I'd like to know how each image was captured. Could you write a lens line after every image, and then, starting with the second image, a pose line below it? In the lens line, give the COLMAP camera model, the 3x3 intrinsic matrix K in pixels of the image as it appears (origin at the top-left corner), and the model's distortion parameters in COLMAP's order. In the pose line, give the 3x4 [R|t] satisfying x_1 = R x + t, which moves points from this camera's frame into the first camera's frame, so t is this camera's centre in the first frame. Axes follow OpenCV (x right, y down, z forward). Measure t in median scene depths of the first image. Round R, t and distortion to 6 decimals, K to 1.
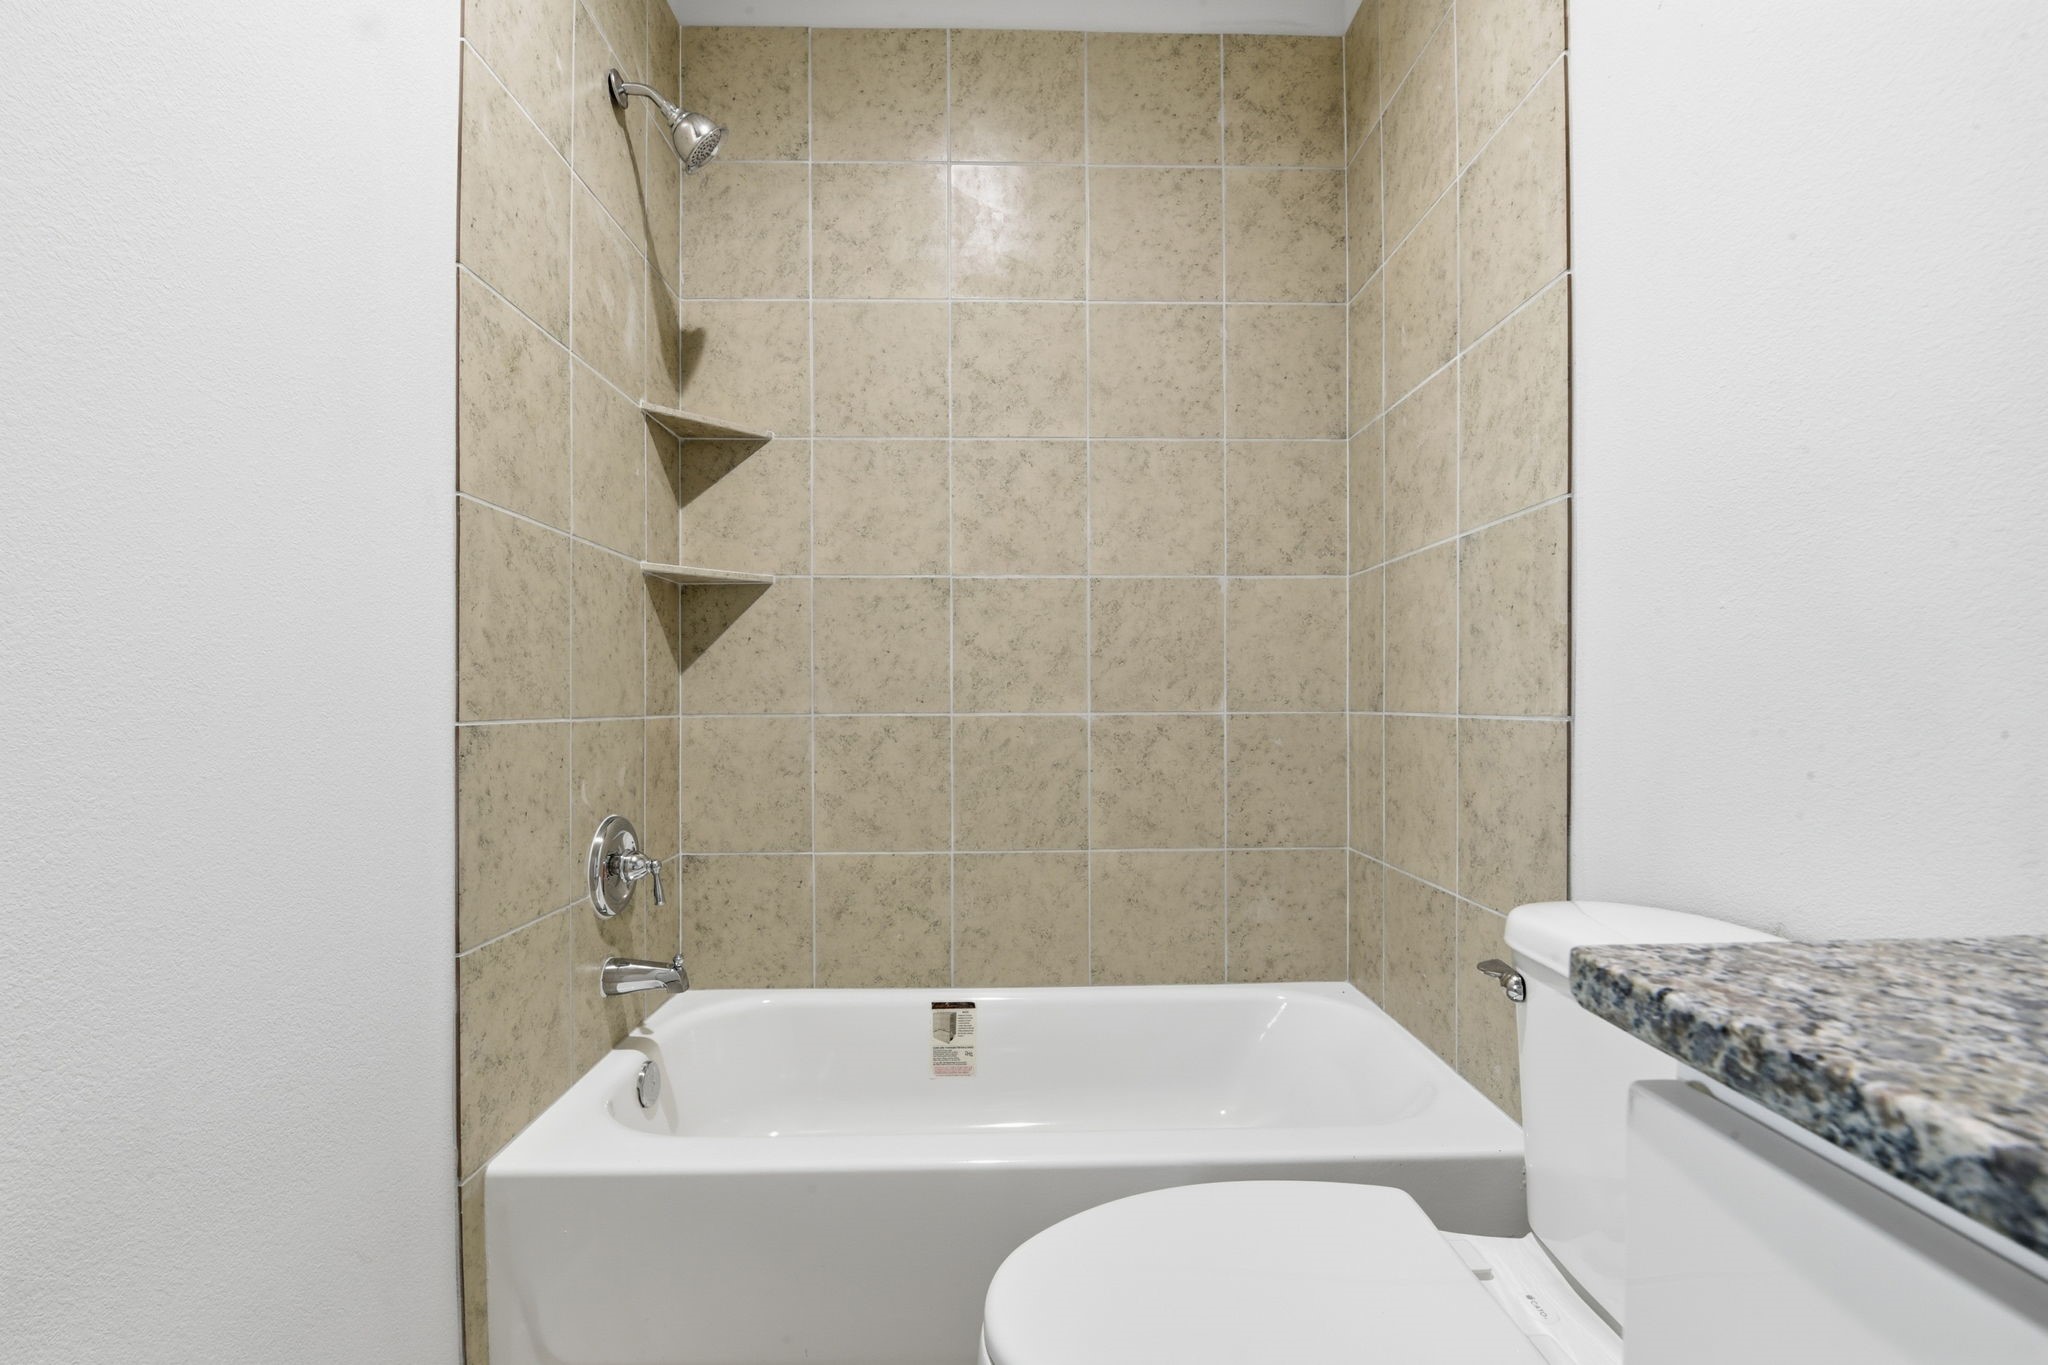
lens RADIAL K [[901.9, 0, 1029.1], [0, 901.9, 700.1], [0, 0, 1]] dist [-0.000664, -0.011173]
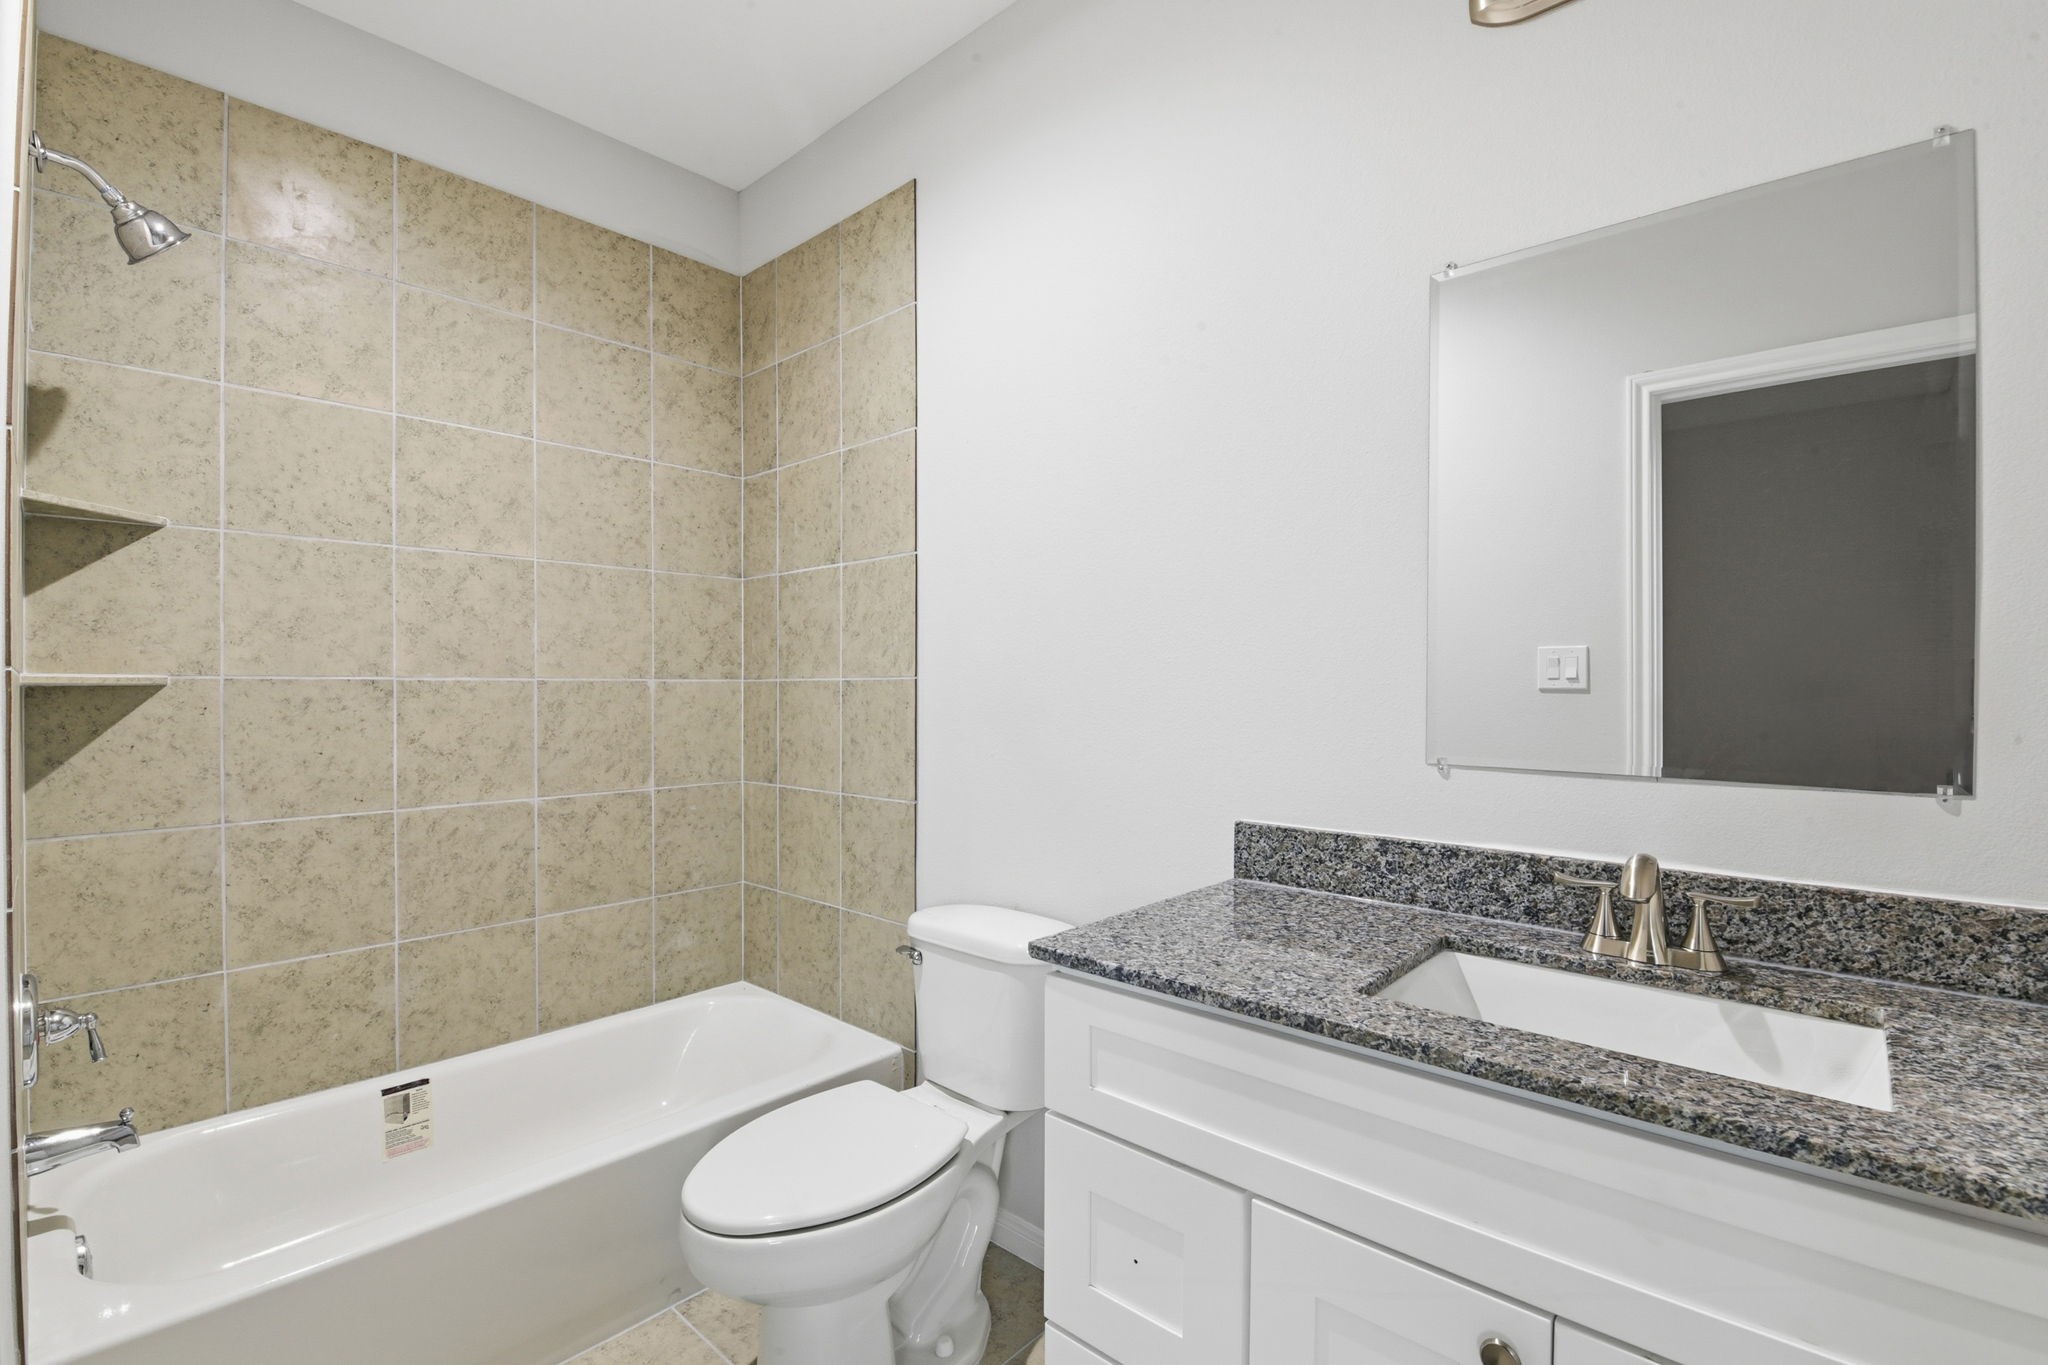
lens RADIAL K [[901.9, 0, 1029.1], [0, 901.9, 700.1], [0, 0, 1]] dist [-0.000664, -0.011173]
pose [[0.692887, -0.004857, 0.721030, -0.328561], [0.000767, 0.999982, 0.005999, -0.118078], [-0.721046, -0.003604, 0.692878, -0.248068]]
